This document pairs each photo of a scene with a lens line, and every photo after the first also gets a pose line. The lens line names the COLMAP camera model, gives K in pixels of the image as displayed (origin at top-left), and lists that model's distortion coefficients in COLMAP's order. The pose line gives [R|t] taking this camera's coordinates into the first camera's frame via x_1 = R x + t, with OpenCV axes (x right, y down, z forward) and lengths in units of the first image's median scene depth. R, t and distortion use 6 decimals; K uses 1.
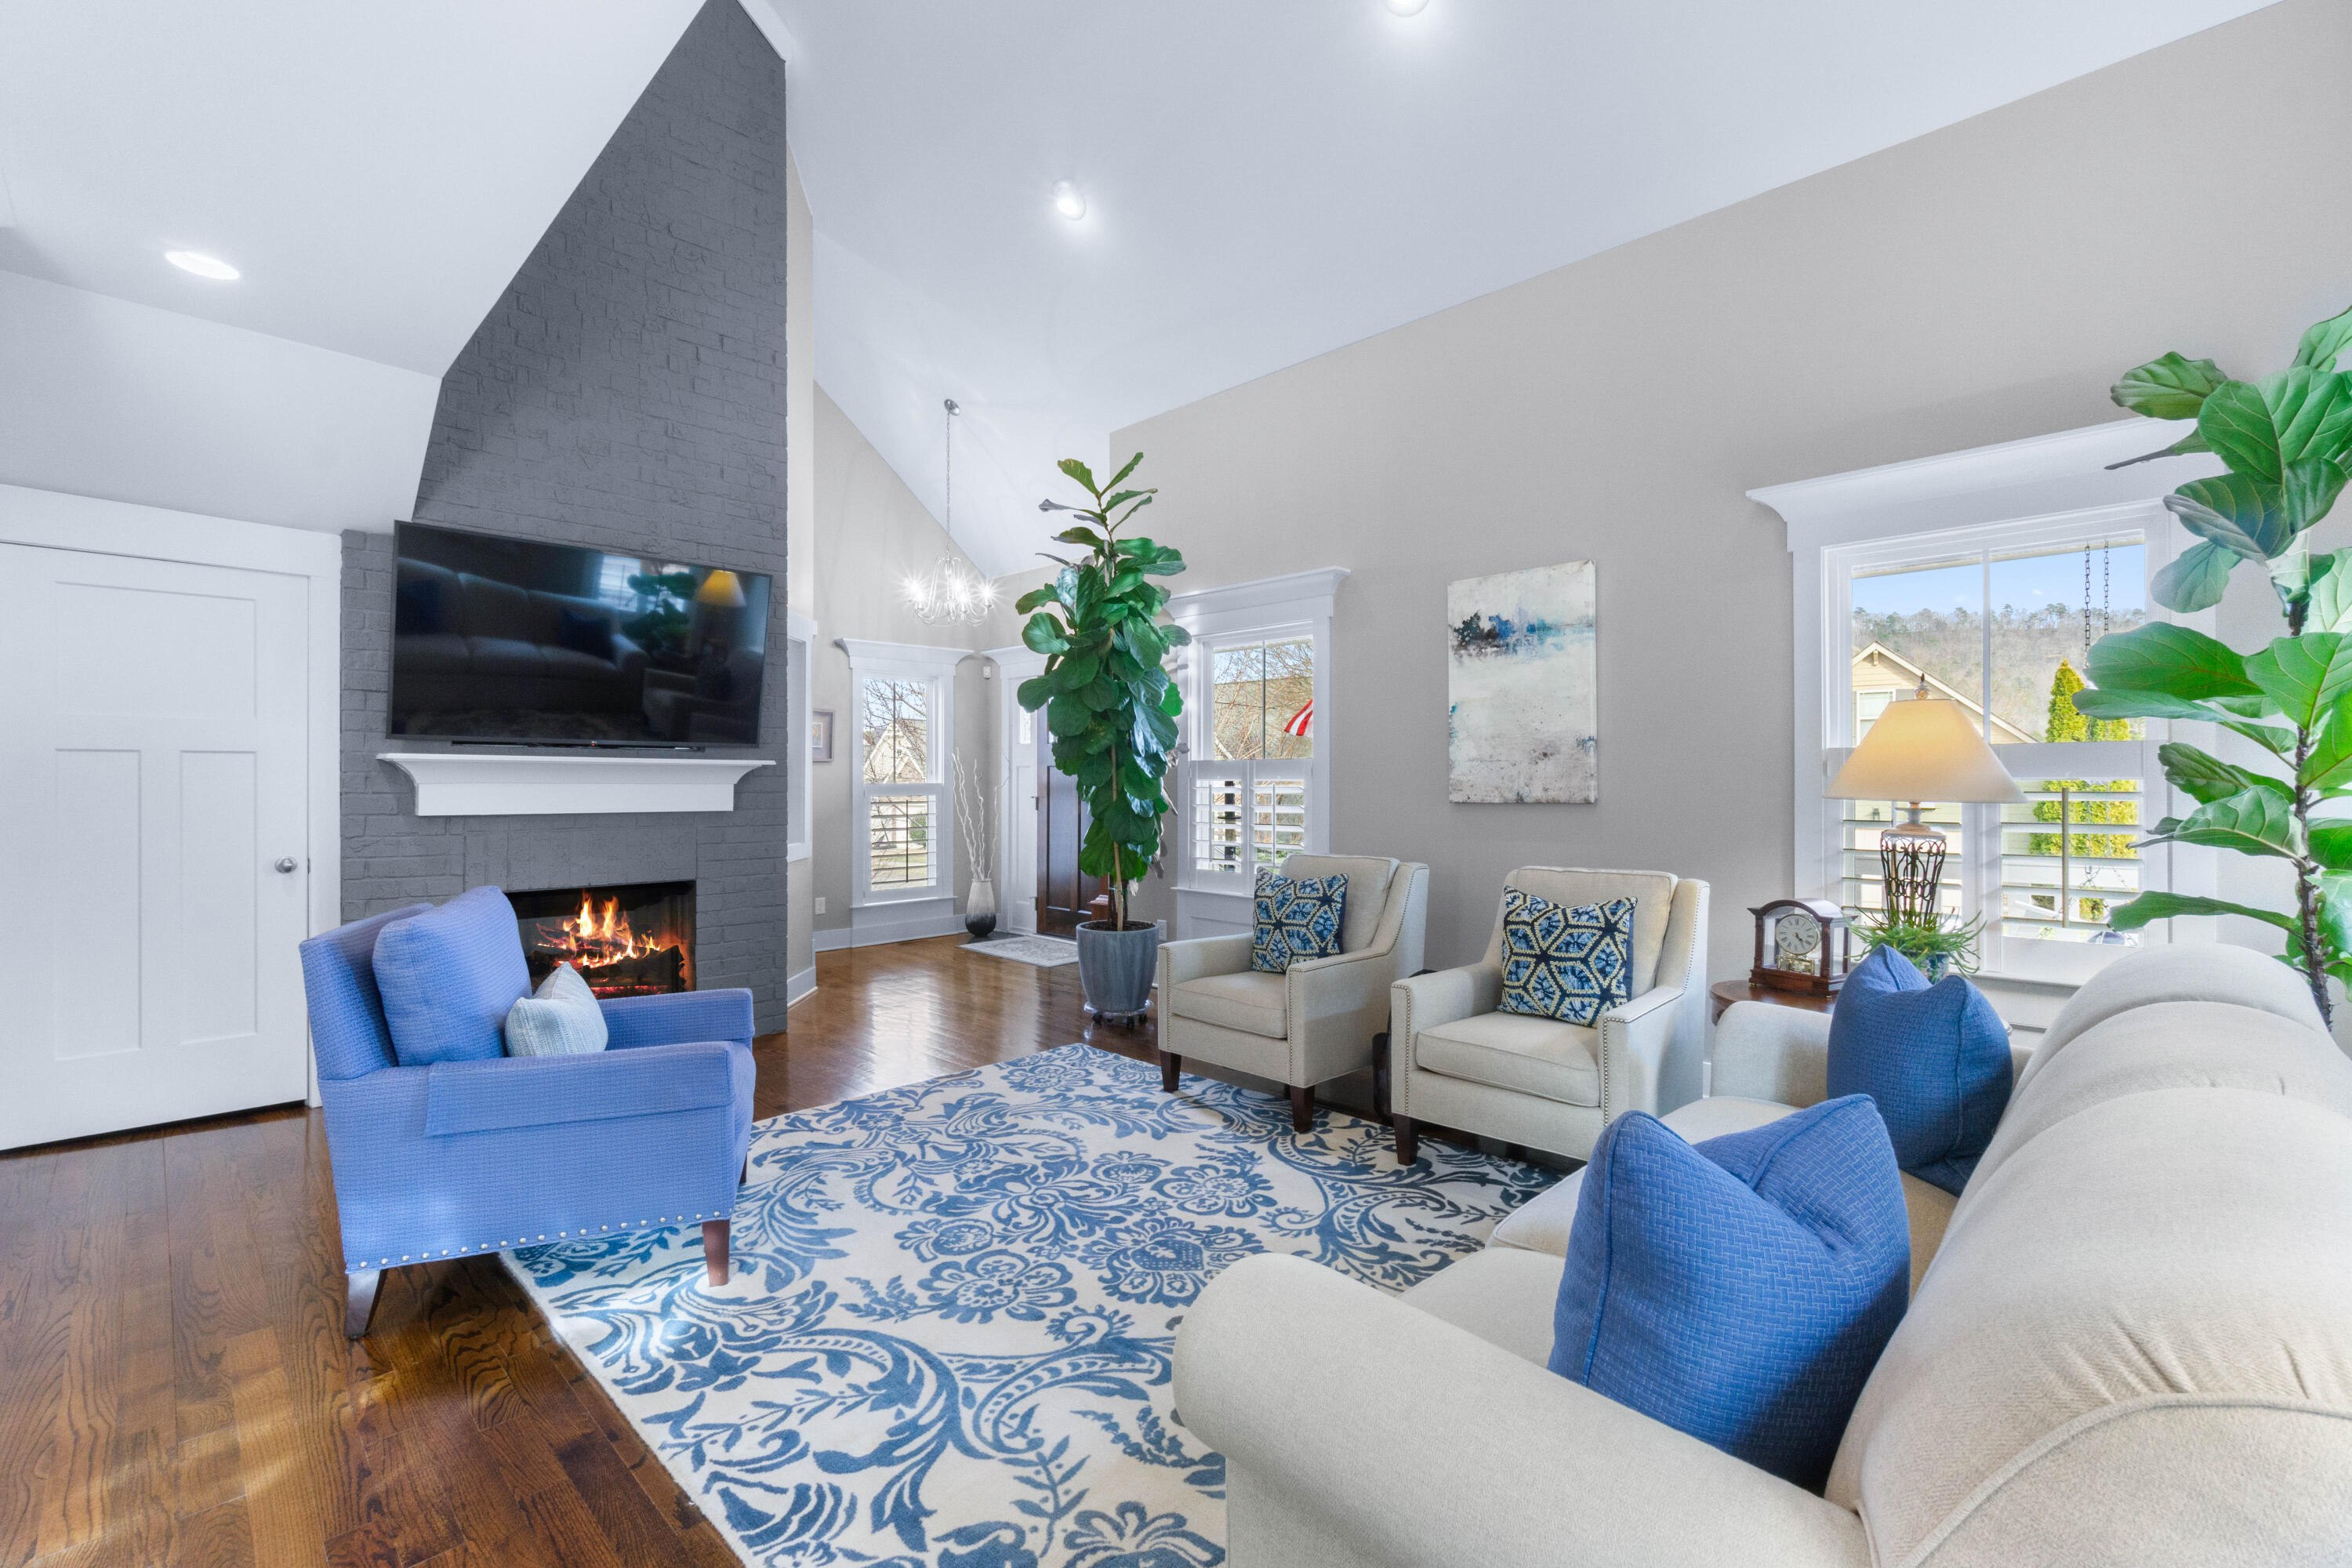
lens RADIAL K [[1011.8, 0, 1167.7], [0, 1011.8, 770.1], [0, 0, 1]] dist [-0.000221, 0.000000]
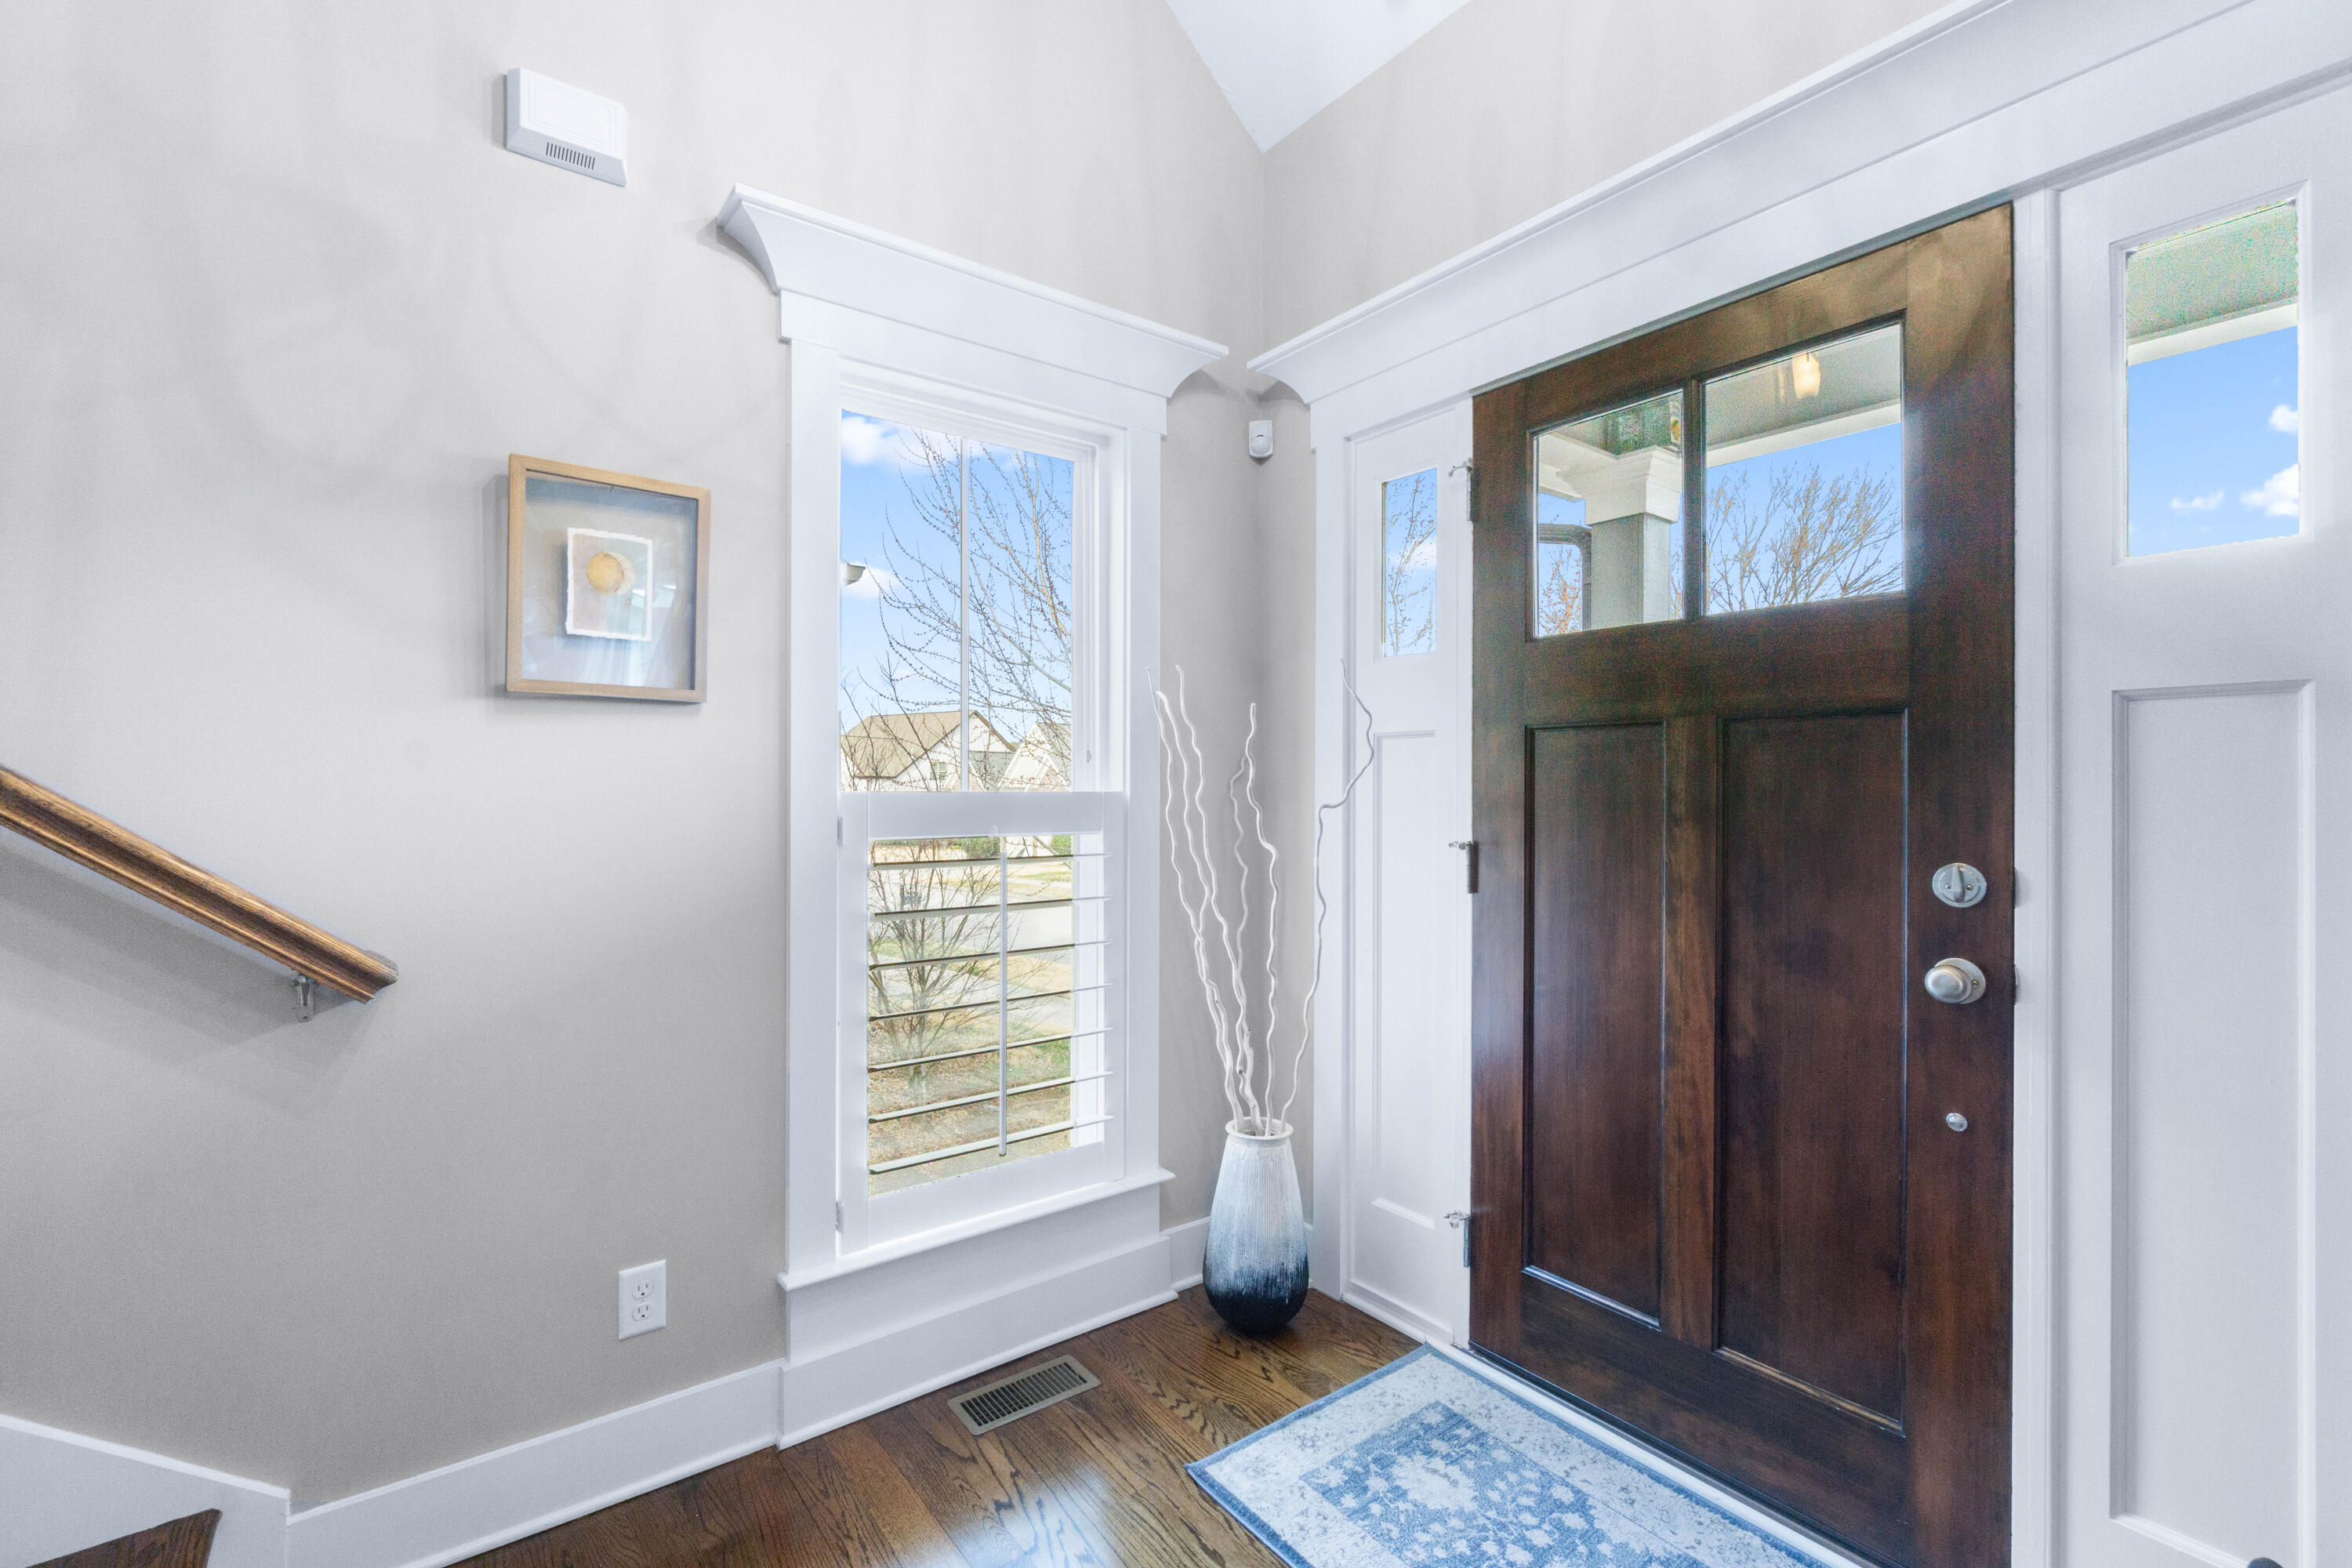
lens RADIAL K [[1011.8, 0, 1167.7], [0, 1011.8, 770.1], [0, 0, 1]] dist [-0.000221, 0.000000]
pose [[0.990660, 0.001391, -0.136352, -0.171356], [-0.001023, 0.999996, 0.002766, 0.005593], [0.136355, -0.002601, 0.990657, 0.714742]]
